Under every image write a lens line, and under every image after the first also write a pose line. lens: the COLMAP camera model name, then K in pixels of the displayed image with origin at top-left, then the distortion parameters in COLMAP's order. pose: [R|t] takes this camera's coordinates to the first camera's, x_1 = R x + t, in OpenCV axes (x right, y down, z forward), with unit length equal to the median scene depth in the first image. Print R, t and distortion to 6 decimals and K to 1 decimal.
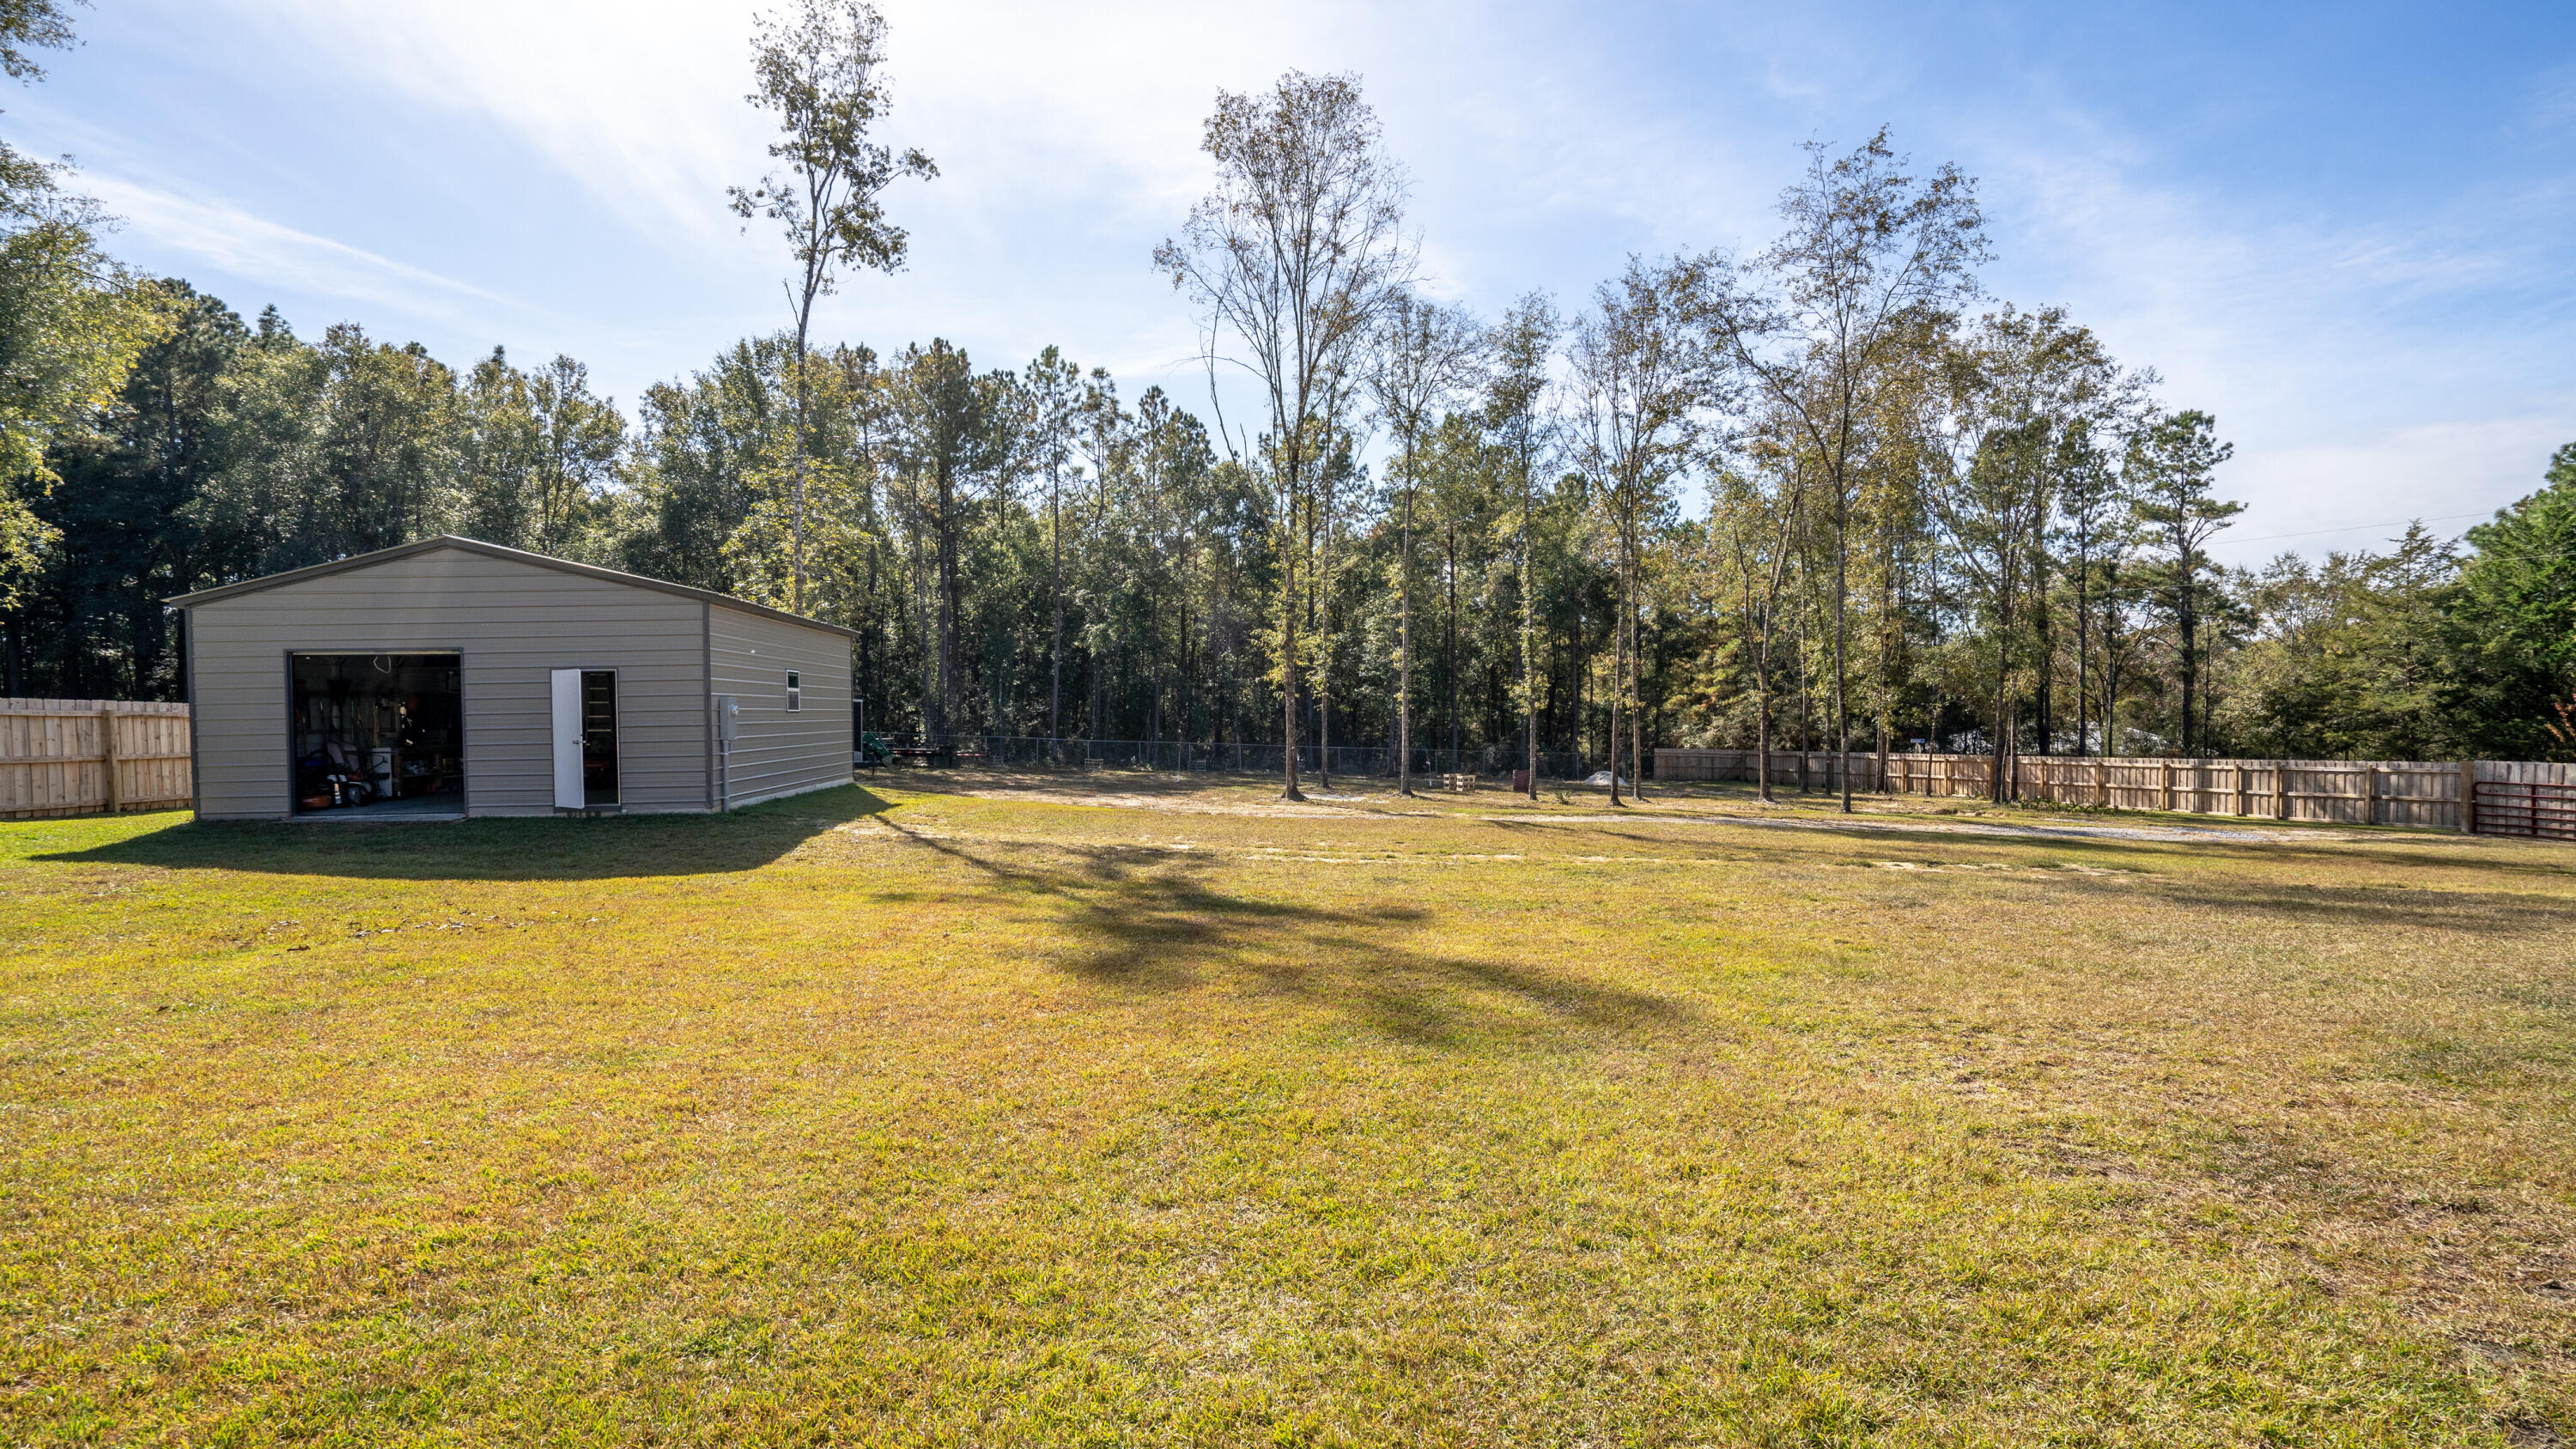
lens RADIAL K [[1218.4, 0, 1302.5], [0, 1218.4, 728.2], [0, 0, 1]] dist [-0.048023, 0.024492]
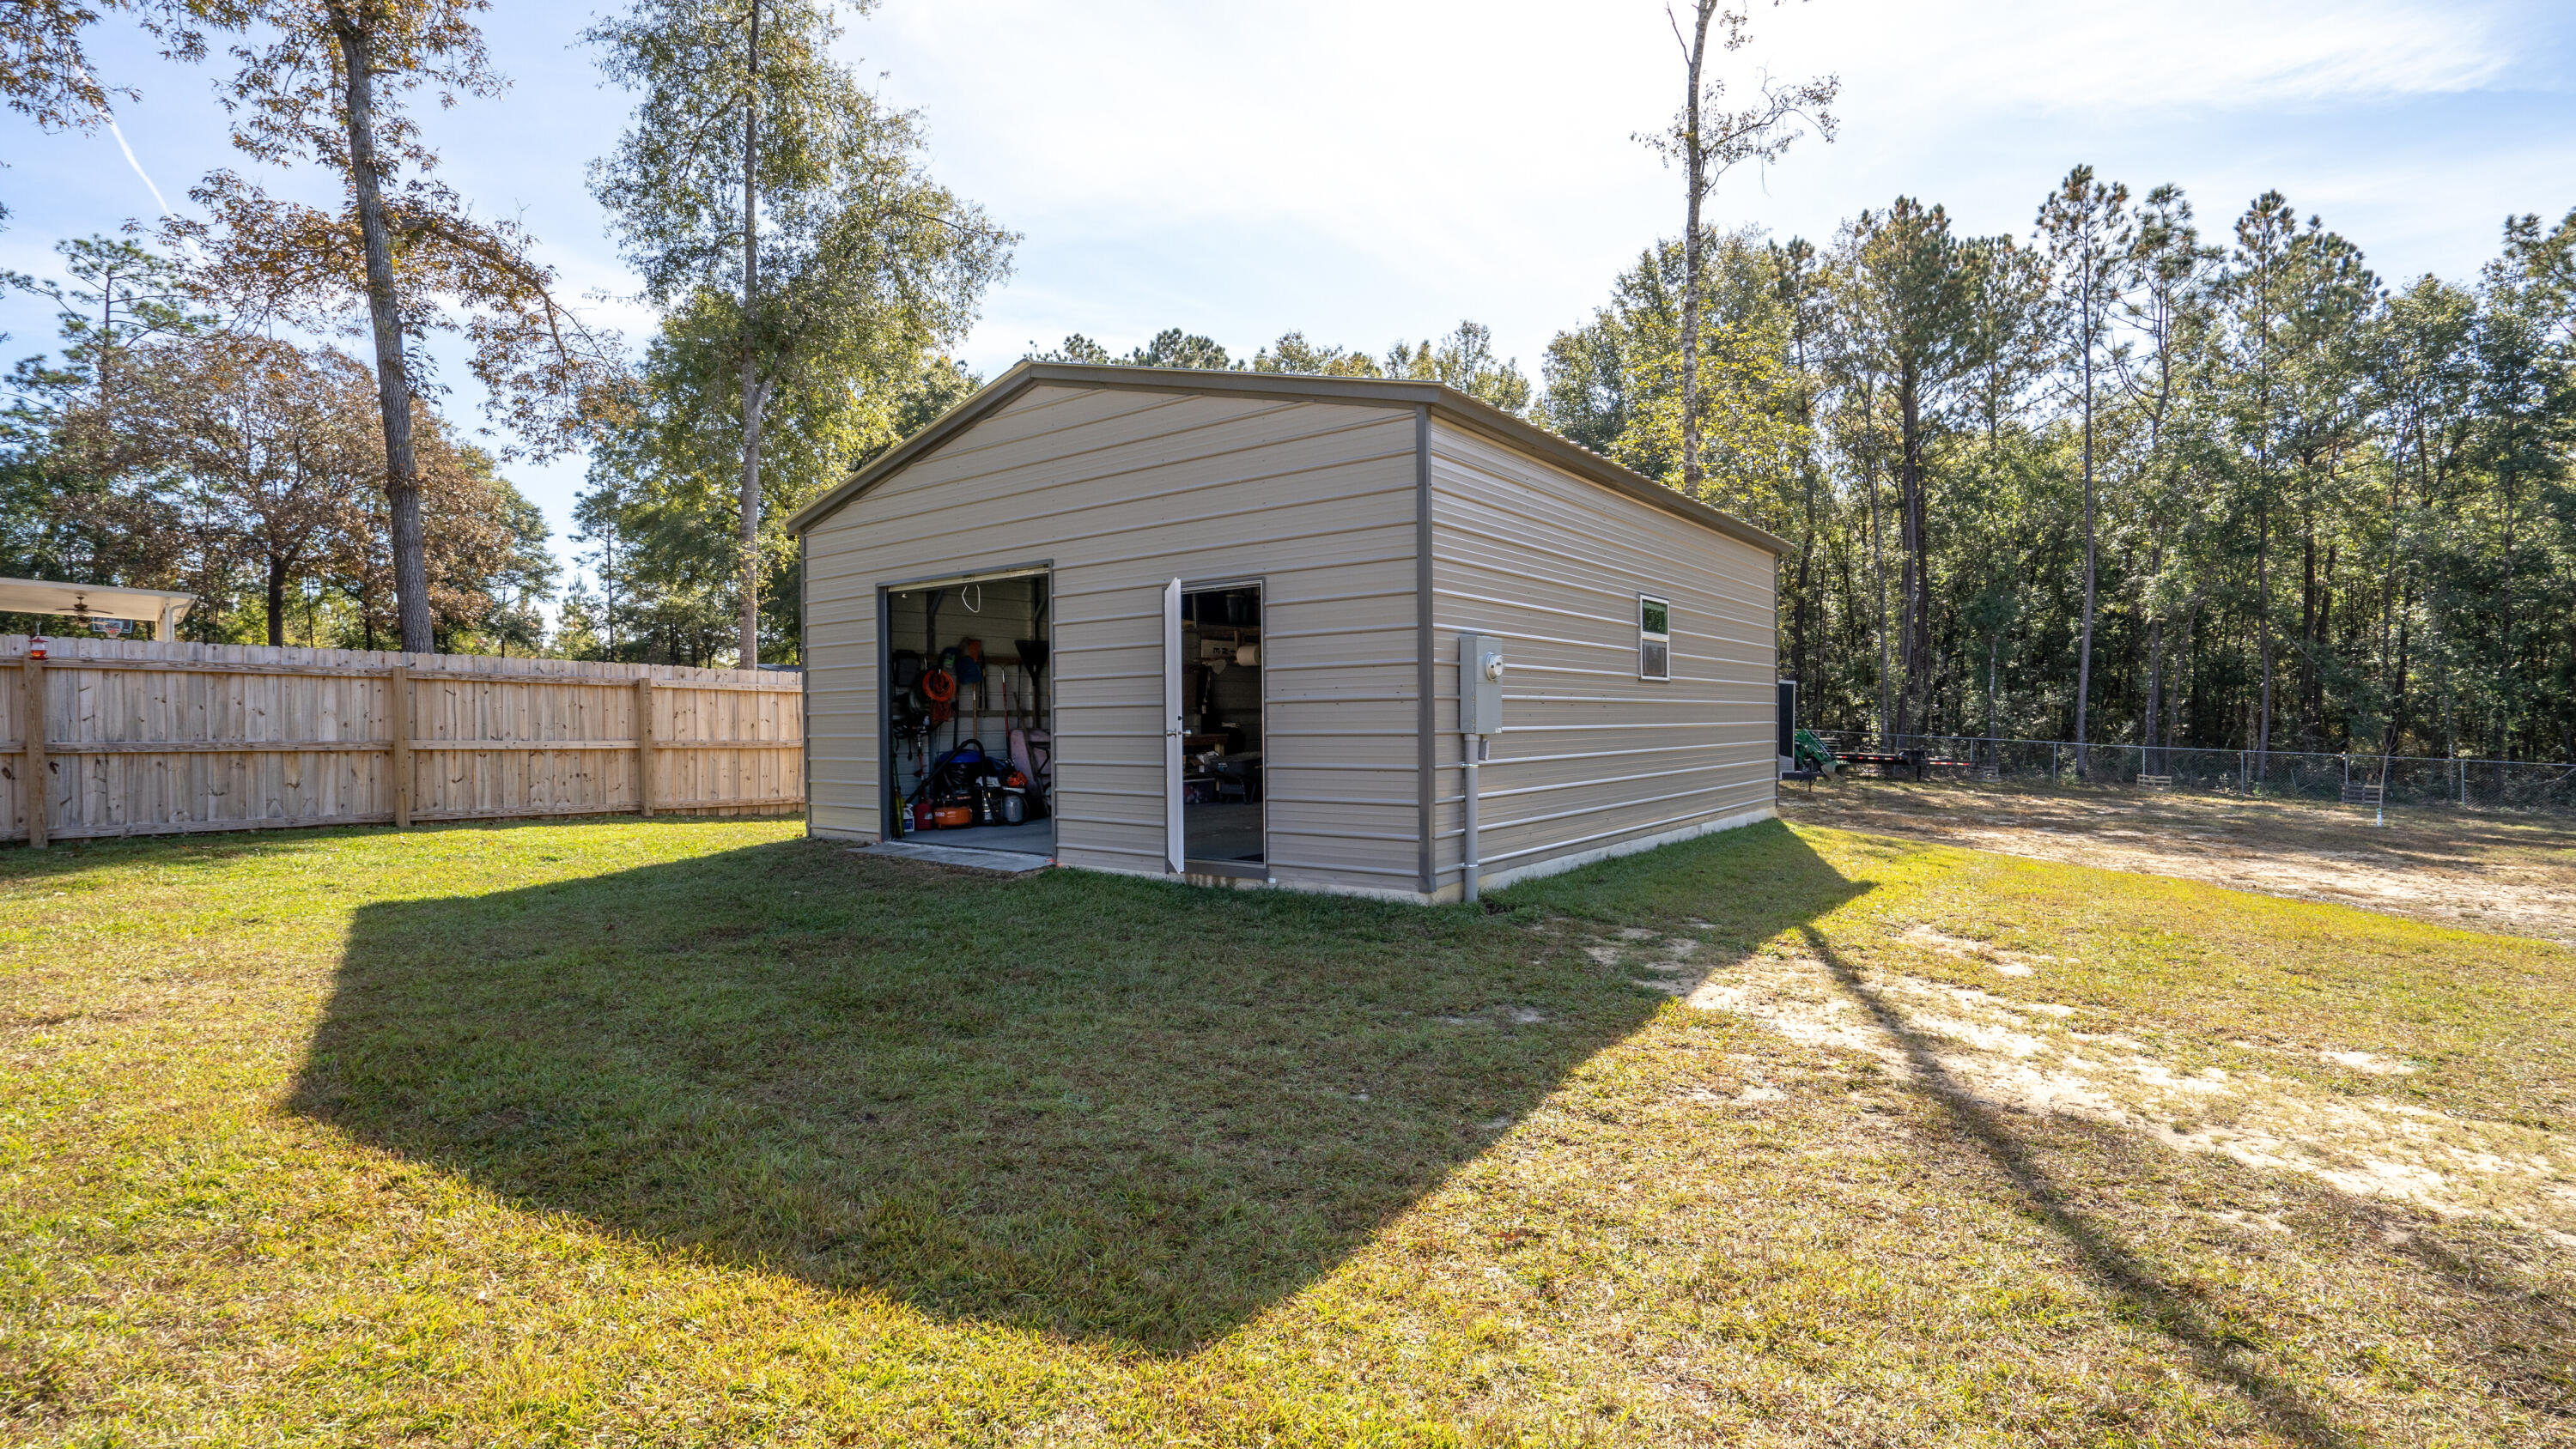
lens RADIAL K [[1218.4, 0, 1267.5], [0, 1218.4, 732.0], [0, 0, 1]] dist [-0.048023, 0.024492]
pose [[0.724770, 0.014501, -0.688838, -0.077860], [-0.012380, 0.999891, 0.008023, 0.002231], [0.688880, 0.002714, 0.724871, 0.215526]]
